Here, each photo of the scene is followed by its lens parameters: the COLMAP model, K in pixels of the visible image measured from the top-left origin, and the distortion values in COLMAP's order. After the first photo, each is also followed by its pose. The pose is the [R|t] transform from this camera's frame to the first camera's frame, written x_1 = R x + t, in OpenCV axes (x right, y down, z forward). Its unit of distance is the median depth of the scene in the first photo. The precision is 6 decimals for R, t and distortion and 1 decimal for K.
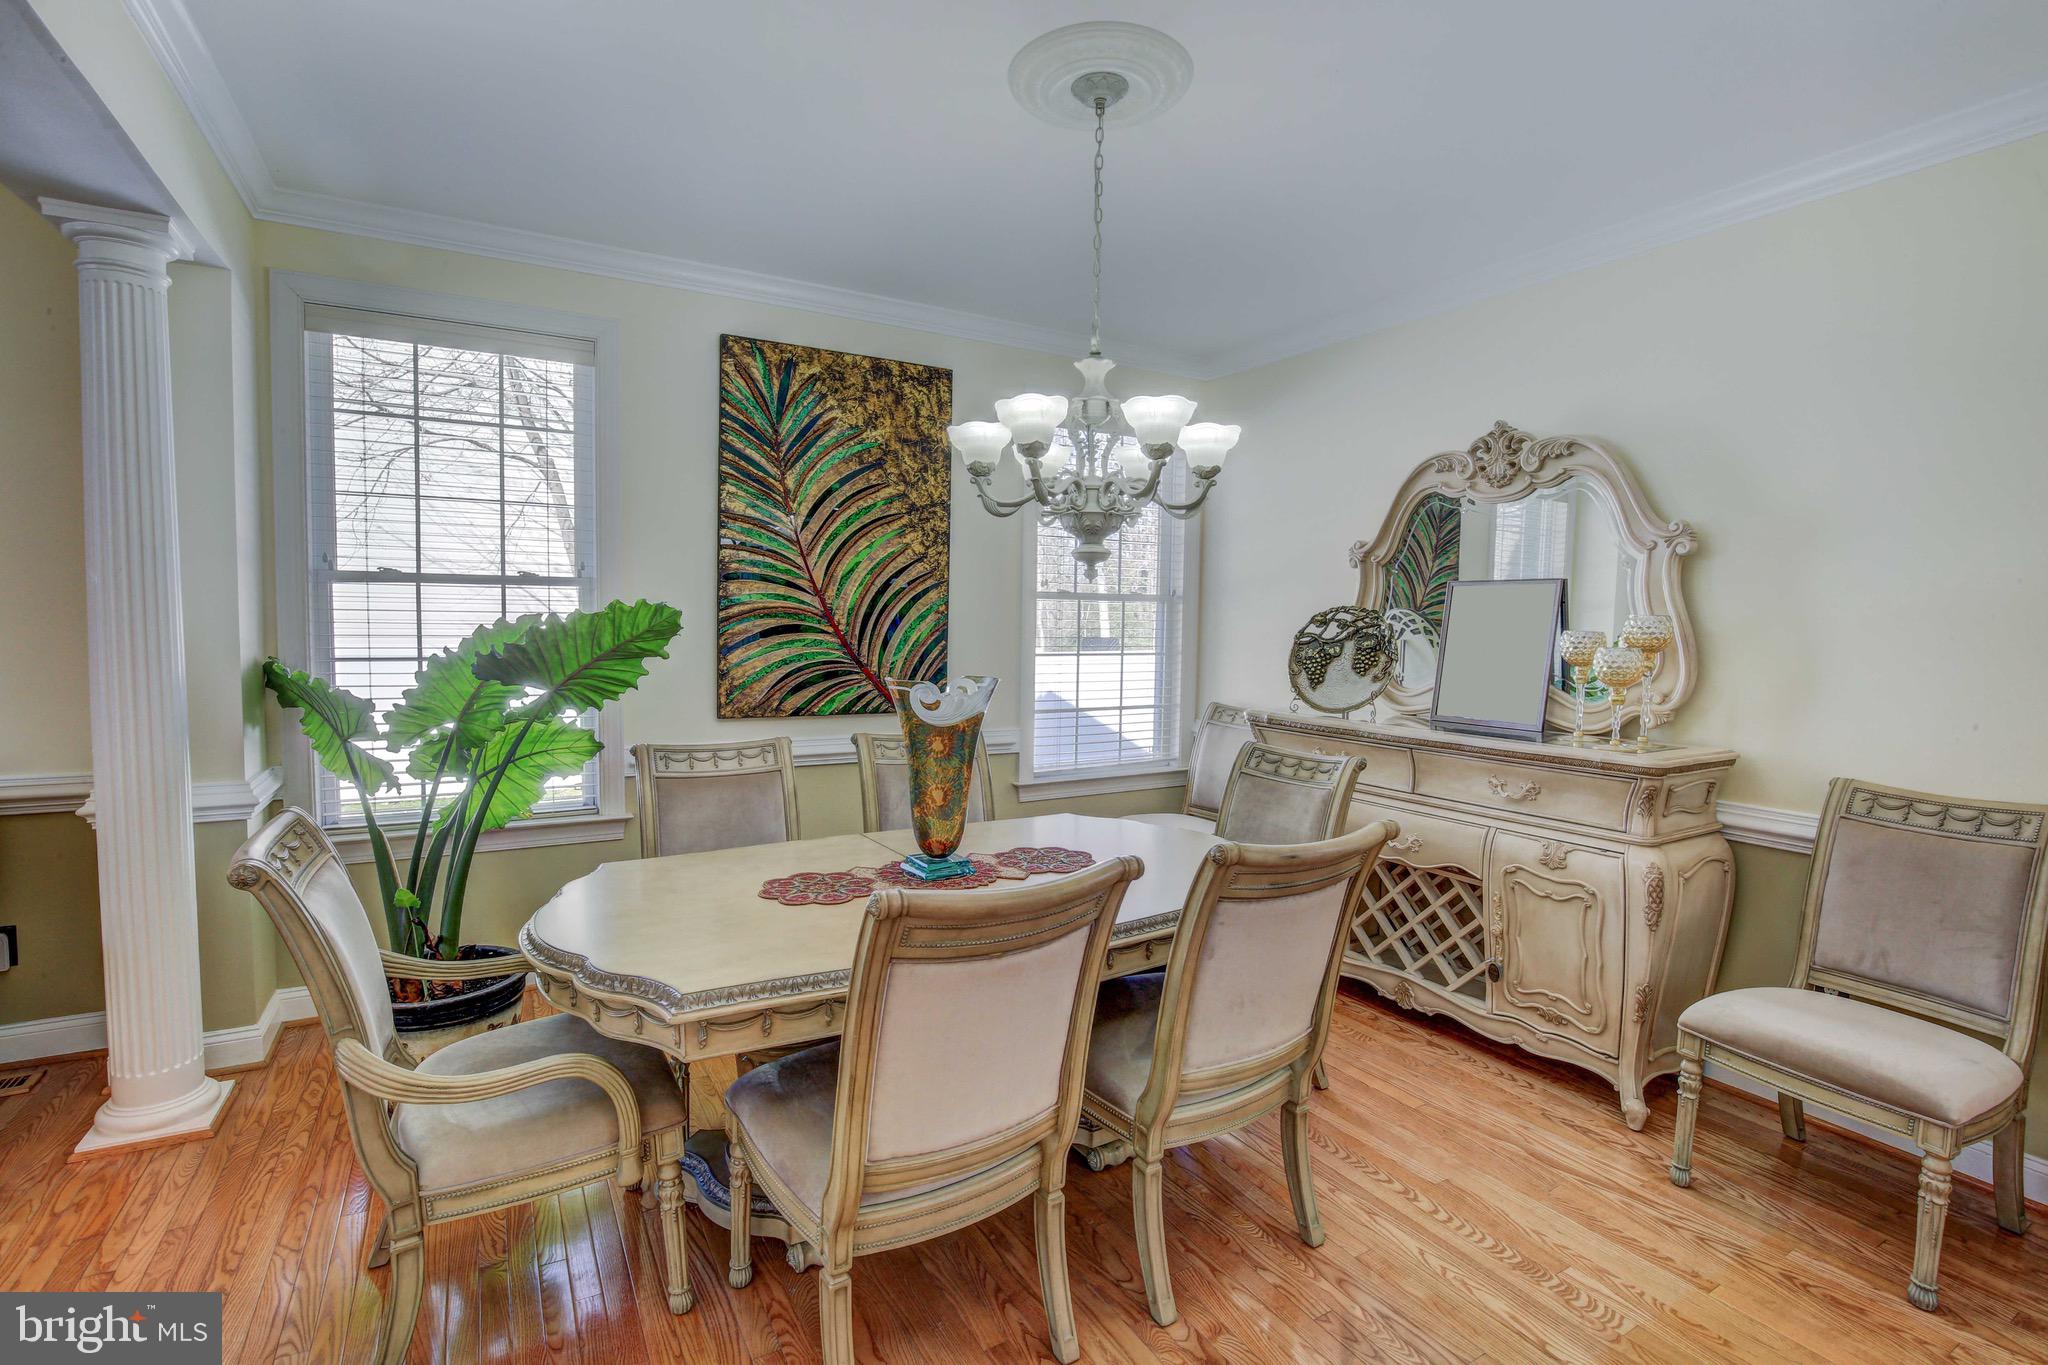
lens RADIAL K [[940.9, 0, 1019.3], [0, 940.9, 676.9], [0, 0, 1]] dist [-0.030441, 0.002012]
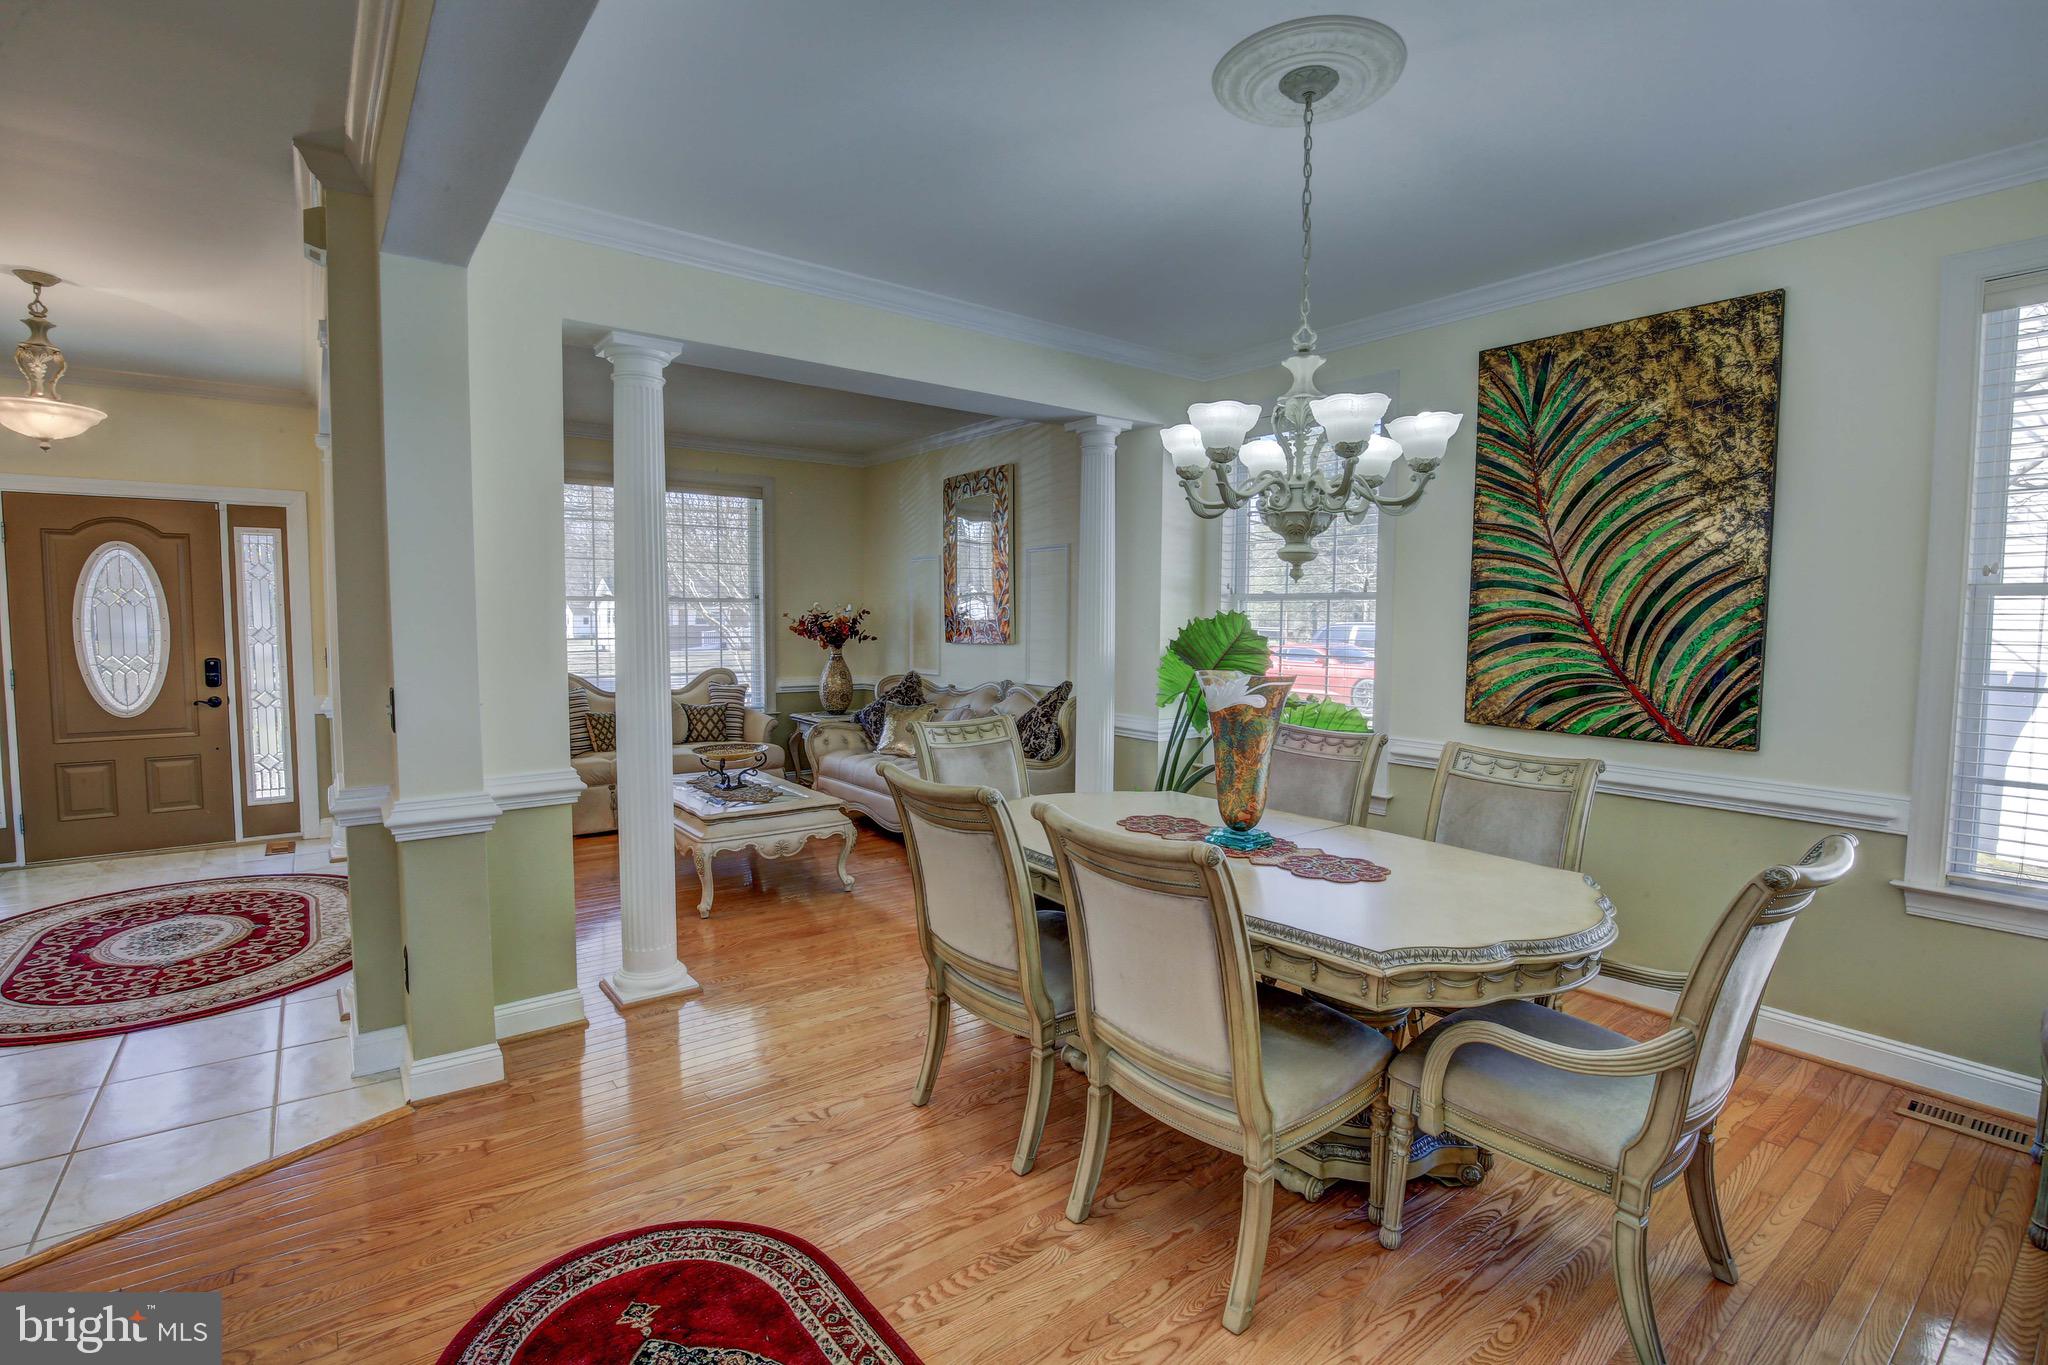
lens RADIAL K [[940.9, 0, 1015.3], [0, 940.9, 676.0], [0, 0, 1]] dist [-0.030441, 0.002012]
pose [[0.137742, 0.048599, -0.989275, 0.611103], [-0.068967, 0.996842, 0.039368, -0.012684], [0.988064, 0.062805, 0.140659, 0.346838]]
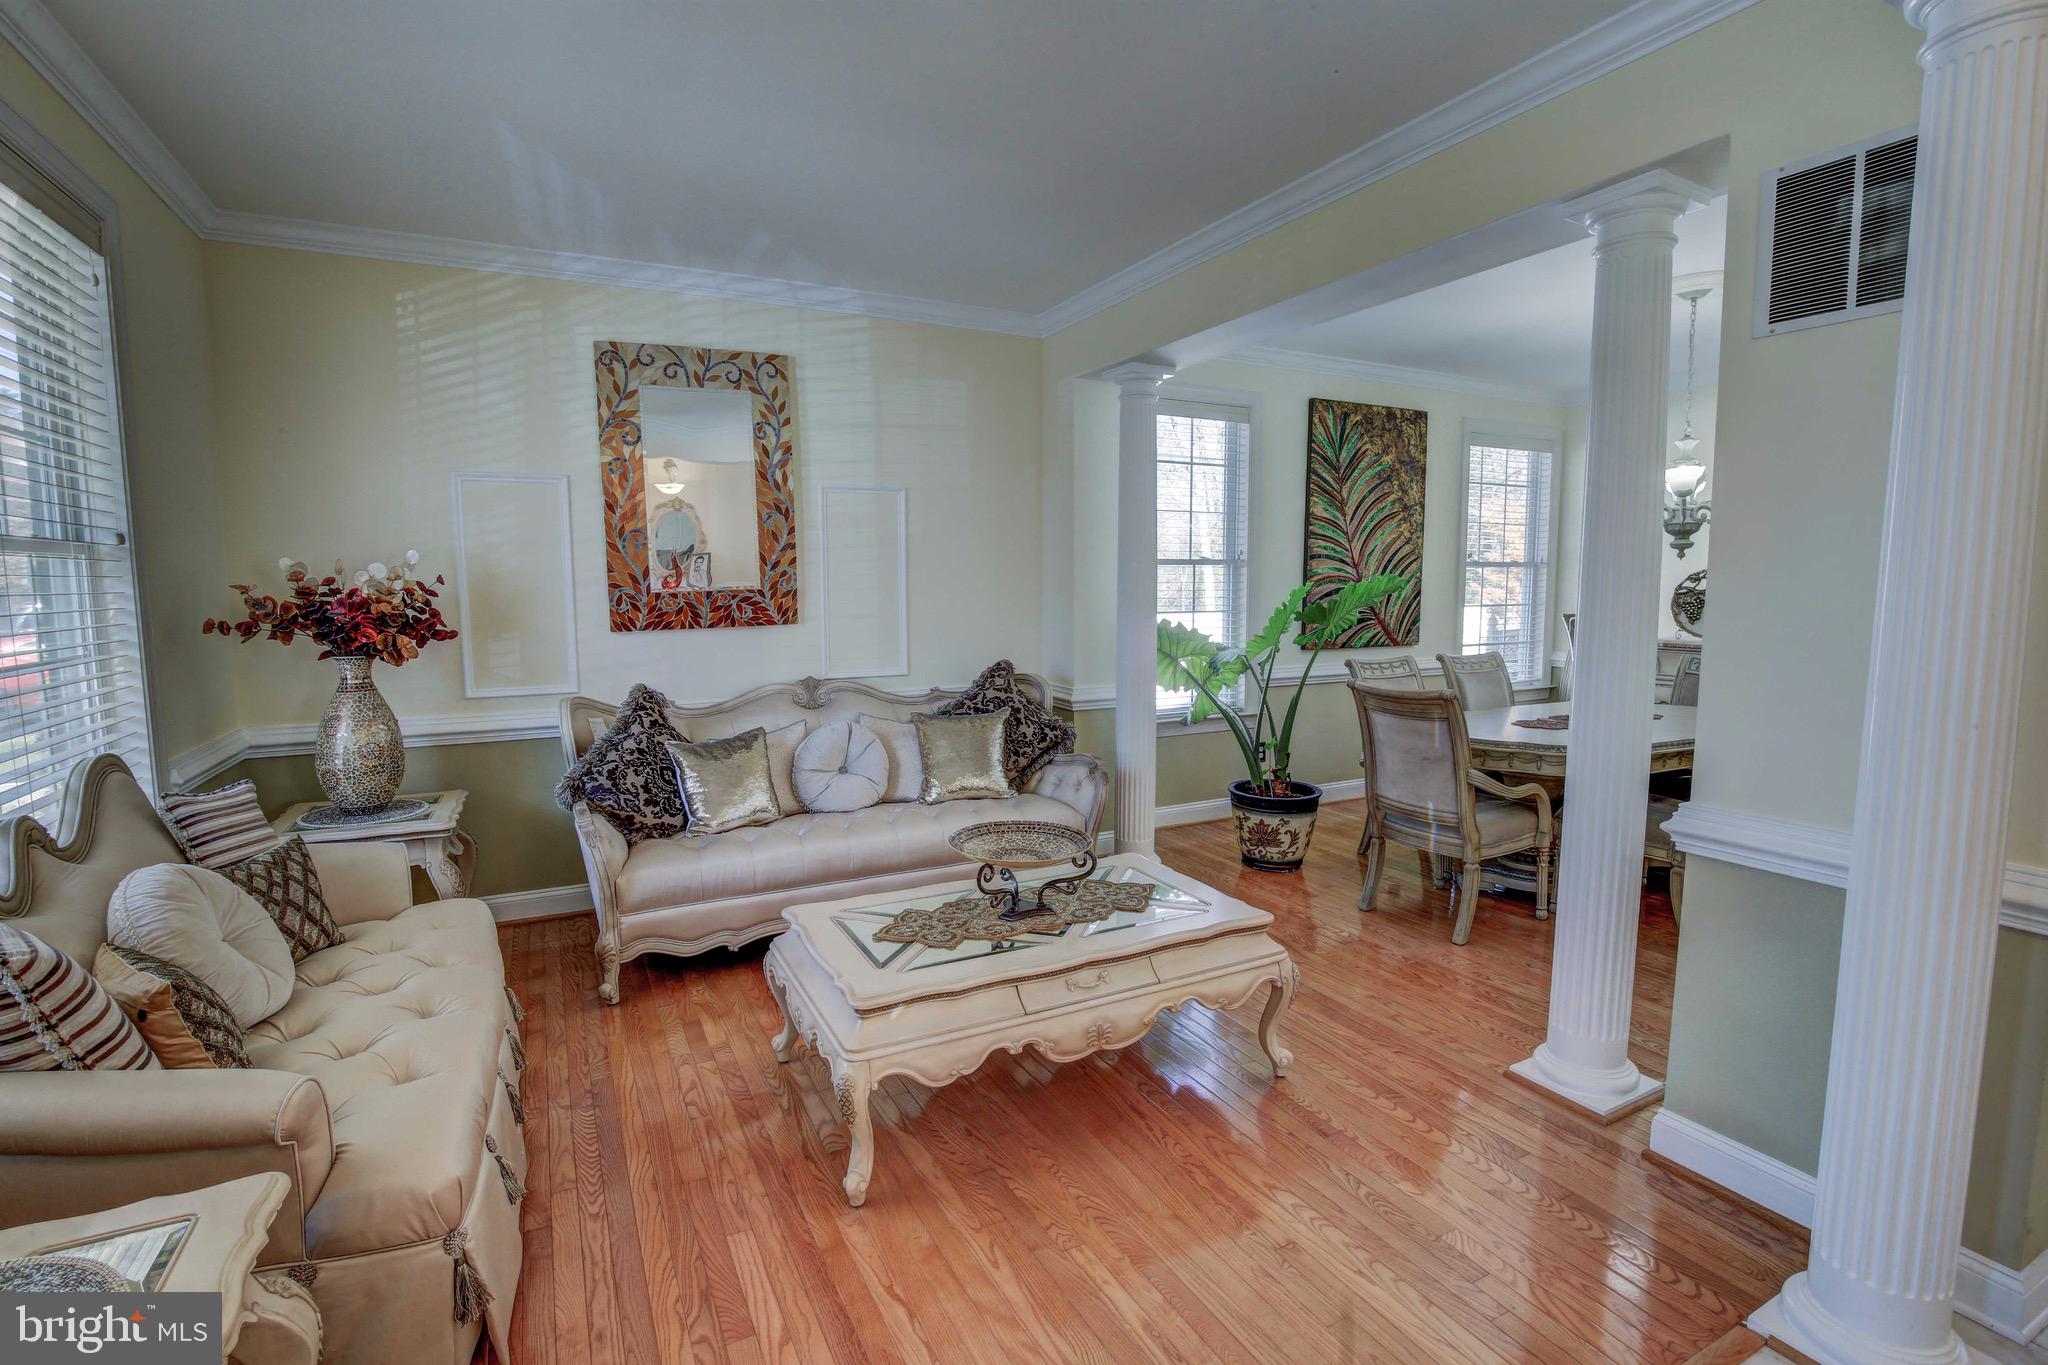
lens RADIAL K [[940.9, 0, 1022.0], [0, 940.9, 685.1], [0, 0, 1]] dist [-0.030441, 0.002012]
pose [[0.998700, -0.016766, -0.048145, -0.686357], [0.018861, 0.998879, 0.043406, 0.026176], [0.047363, -0.044258, 0.997897, -0.540957]]
